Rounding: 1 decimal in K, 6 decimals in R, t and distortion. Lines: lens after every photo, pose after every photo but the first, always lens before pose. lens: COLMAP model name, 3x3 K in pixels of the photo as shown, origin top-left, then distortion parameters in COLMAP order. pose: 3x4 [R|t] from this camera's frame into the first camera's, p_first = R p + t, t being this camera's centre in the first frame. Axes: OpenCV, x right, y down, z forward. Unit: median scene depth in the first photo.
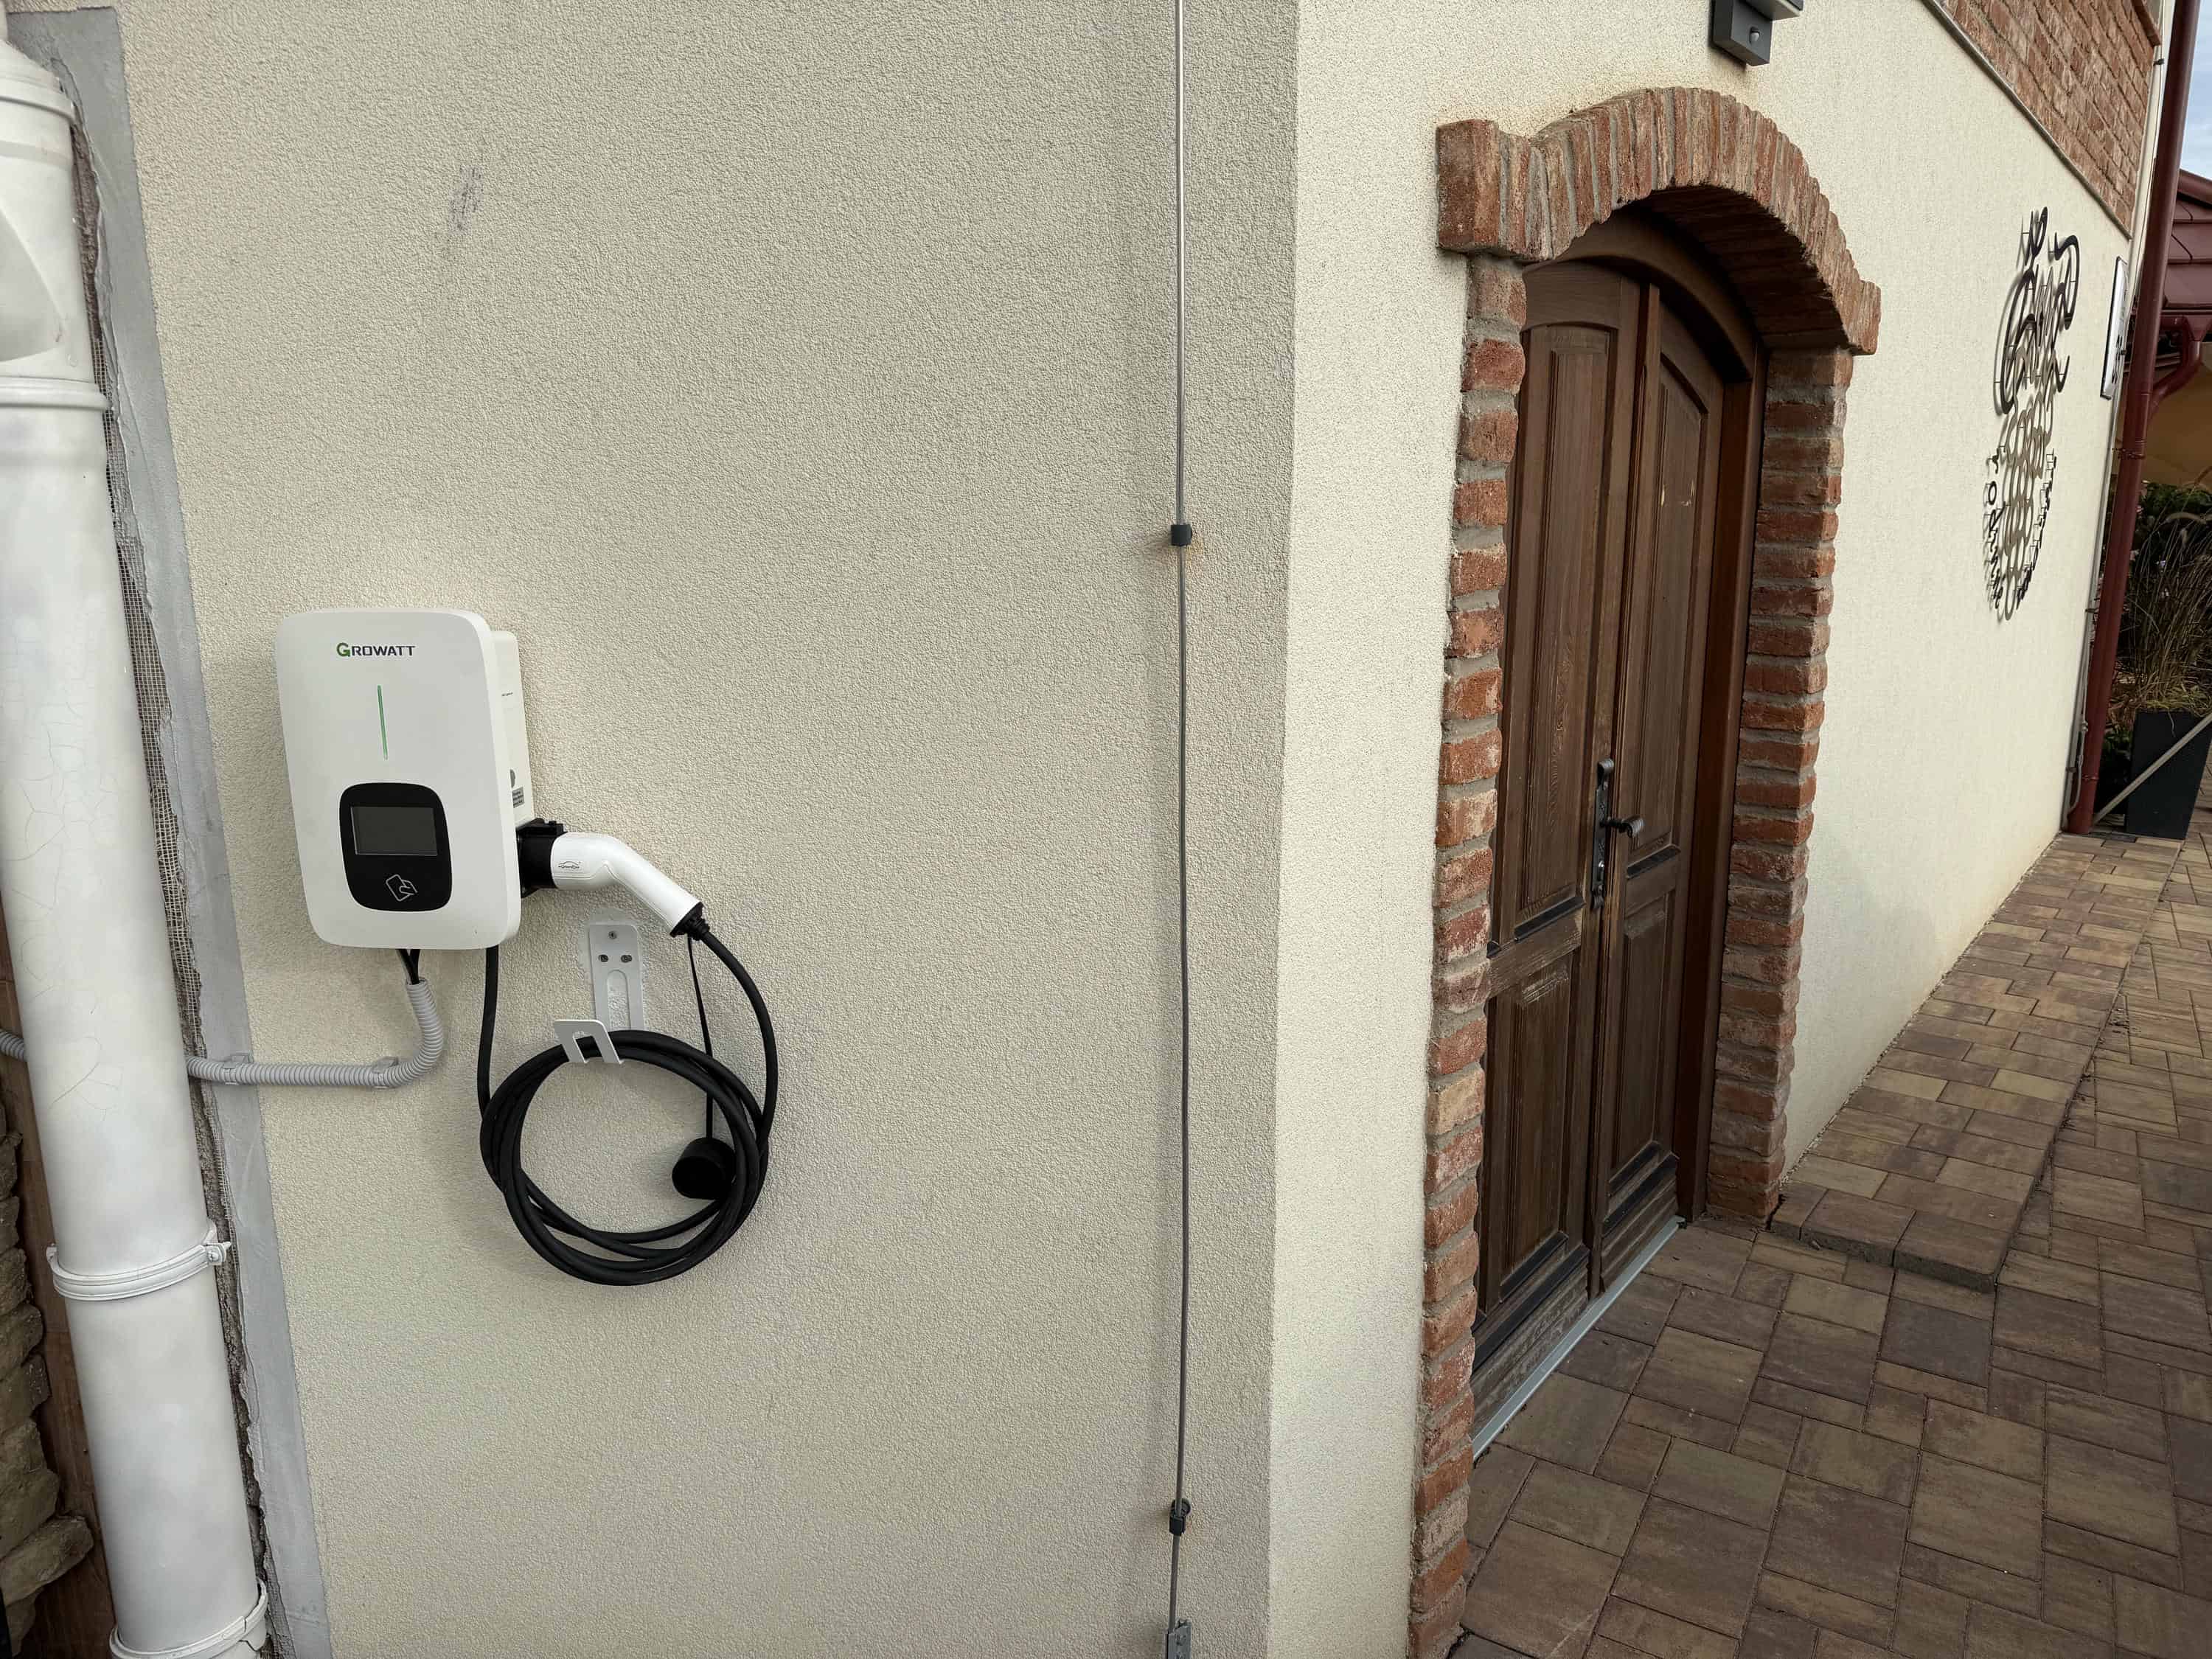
lens RADIAL K [[1538.6, 0, 1106.0], [0, 1538.6, 829.5], [0, 0, 1]] dist [0.030986, -0.036588]
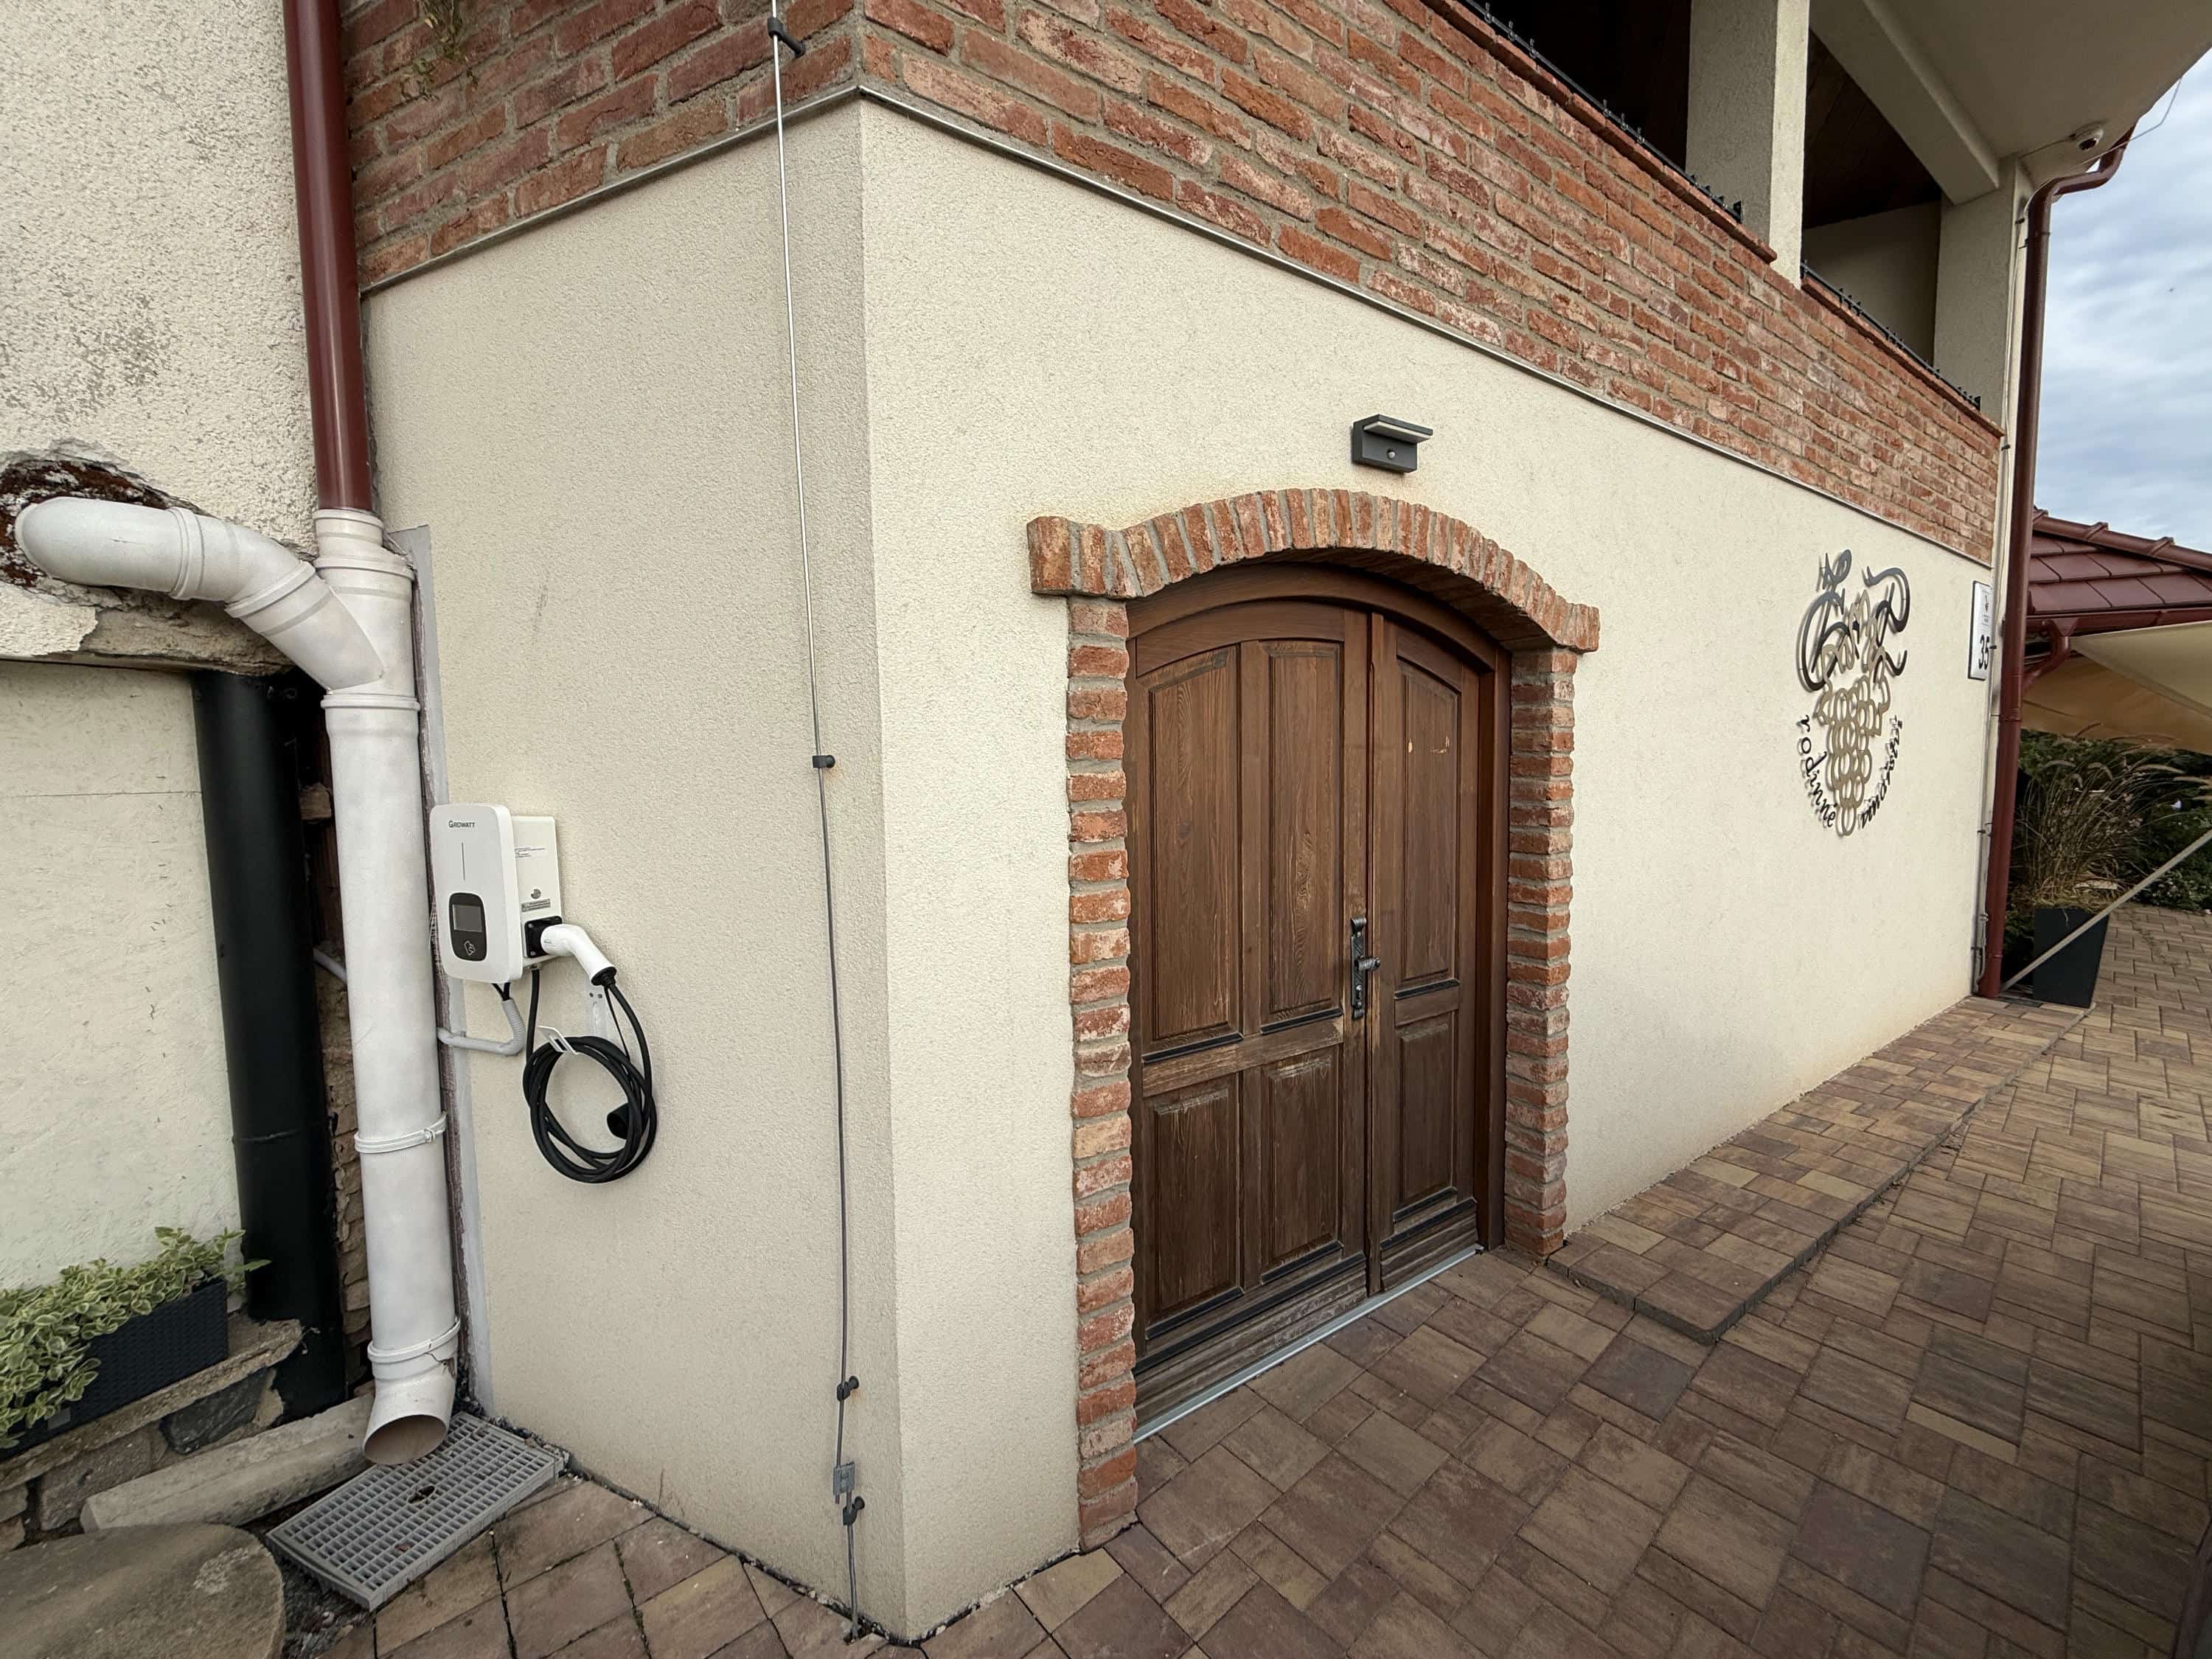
lens RADIAL K [[866.7, 0, 1106.0], [0, 866.7, 829.5], [0, 0, 1]] dist [0.003580, -0.000474]
pose [[0.951693, 0.016600, -0.306604, 0.309239], [-0.057254, 0.990619, -0.124082, -0.009941], [0.301667, 0.135642, 0.943715, 0.102973]]
